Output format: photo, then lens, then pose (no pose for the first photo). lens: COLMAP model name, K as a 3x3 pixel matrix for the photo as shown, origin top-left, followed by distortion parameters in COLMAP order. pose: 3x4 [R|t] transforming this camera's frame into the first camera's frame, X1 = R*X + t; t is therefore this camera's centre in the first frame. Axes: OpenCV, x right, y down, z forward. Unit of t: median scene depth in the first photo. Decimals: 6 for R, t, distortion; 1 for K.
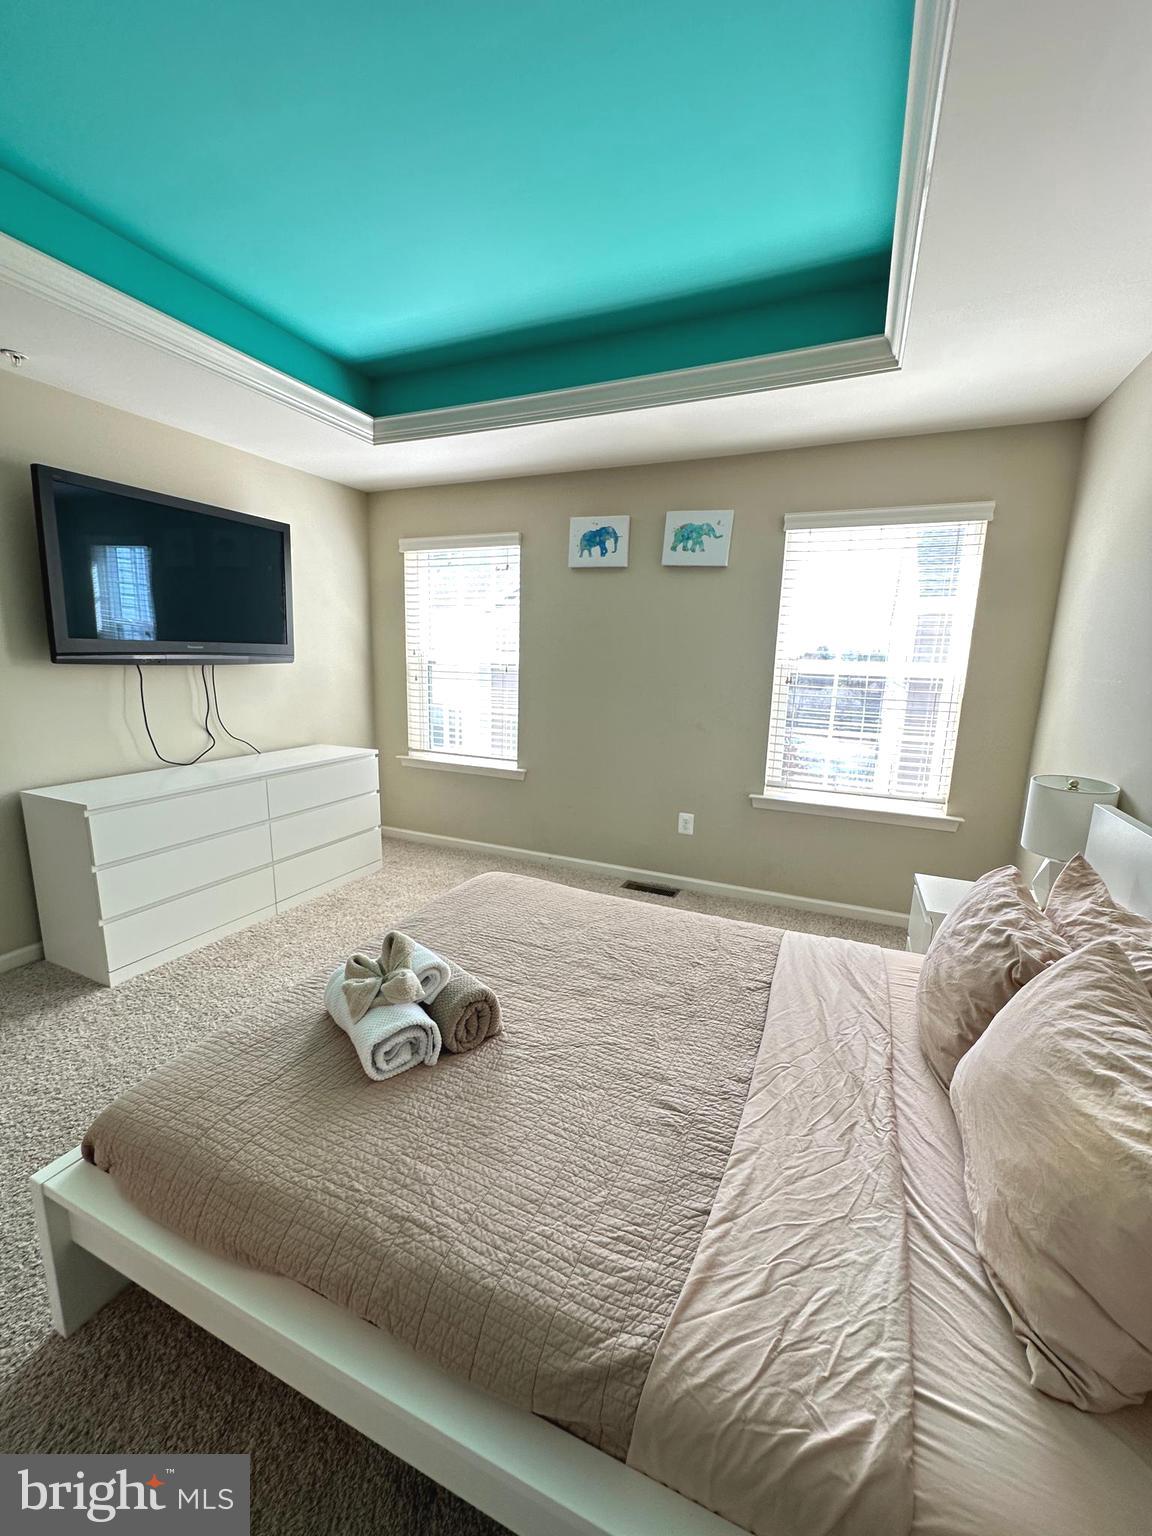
lens RADIAL K [[620.6, 0, 583.3], [0, 620.6, 773.5], [0, 0, 1]] dist [-0.005231, -0.000404]
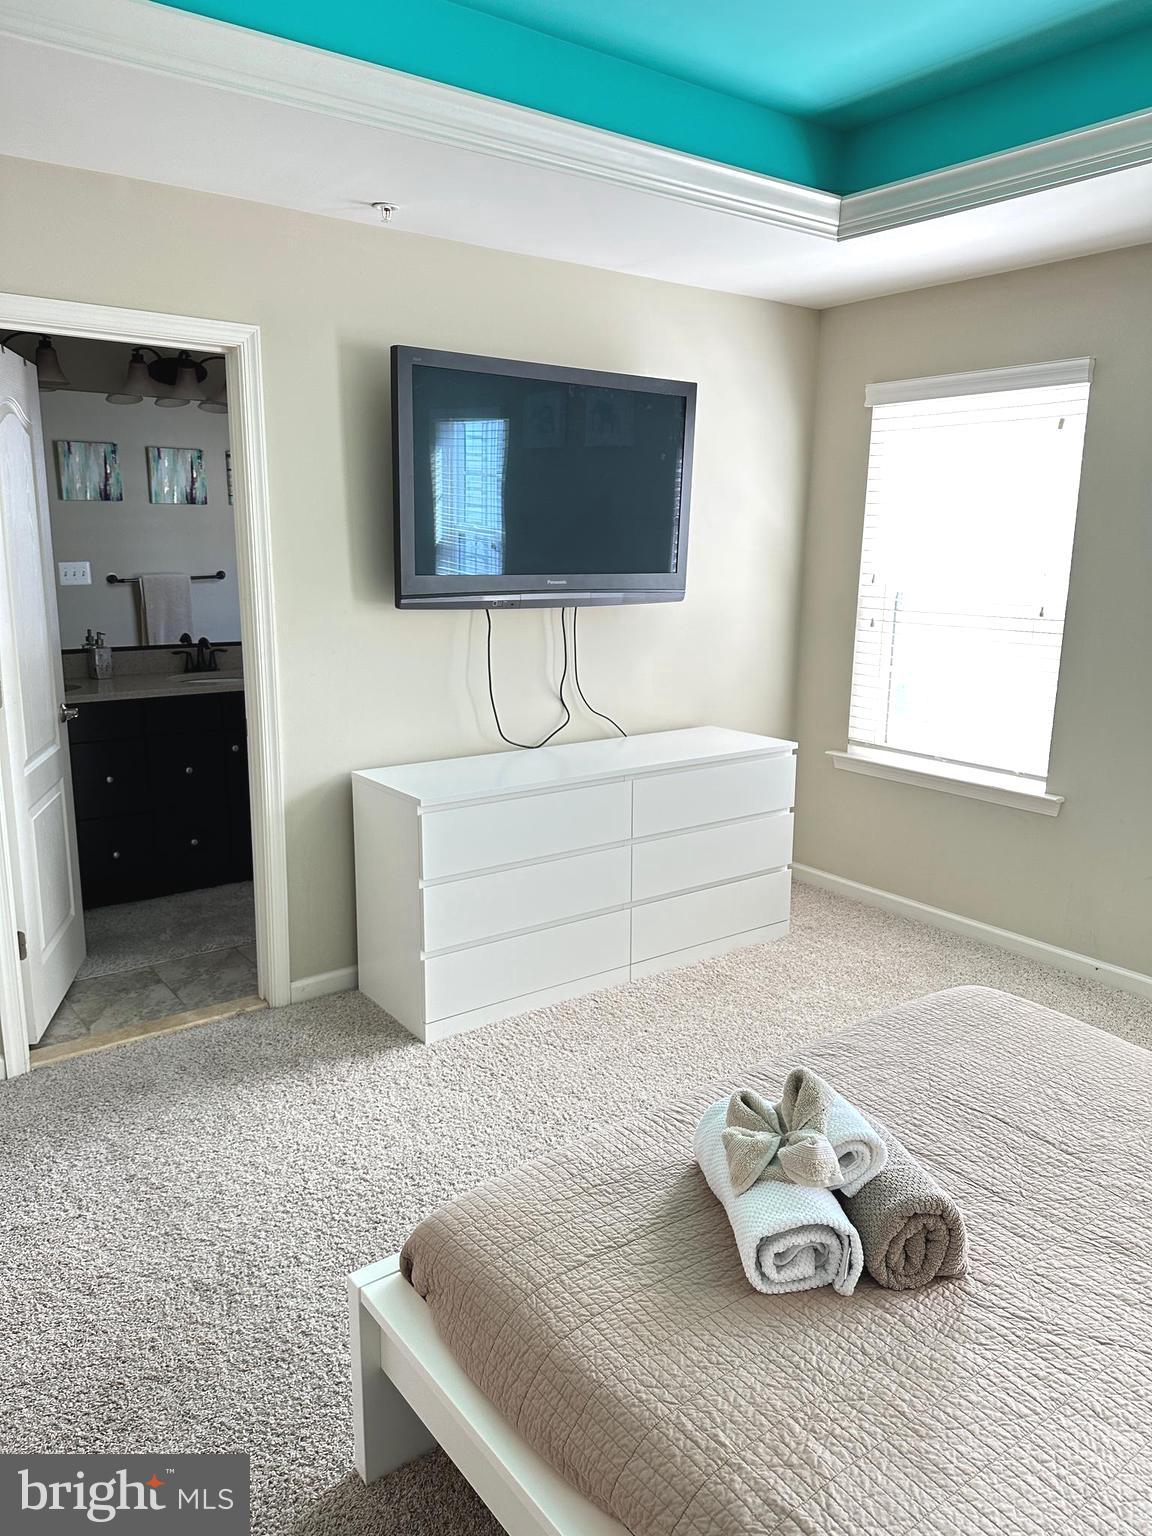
lens RADIAL K [[1083.8, 0, 574.8], [0, 1083.8, 776.2], [0, 0, 1]] dist [0.073603, -0.111235]
pose [[0.866179, 0.086243, -0.492235, 0.017618], [-0.078694, 0.996246, 0.036072, -0.059971], [0.493498, 0.007491, 0.869714, -0.090390]]
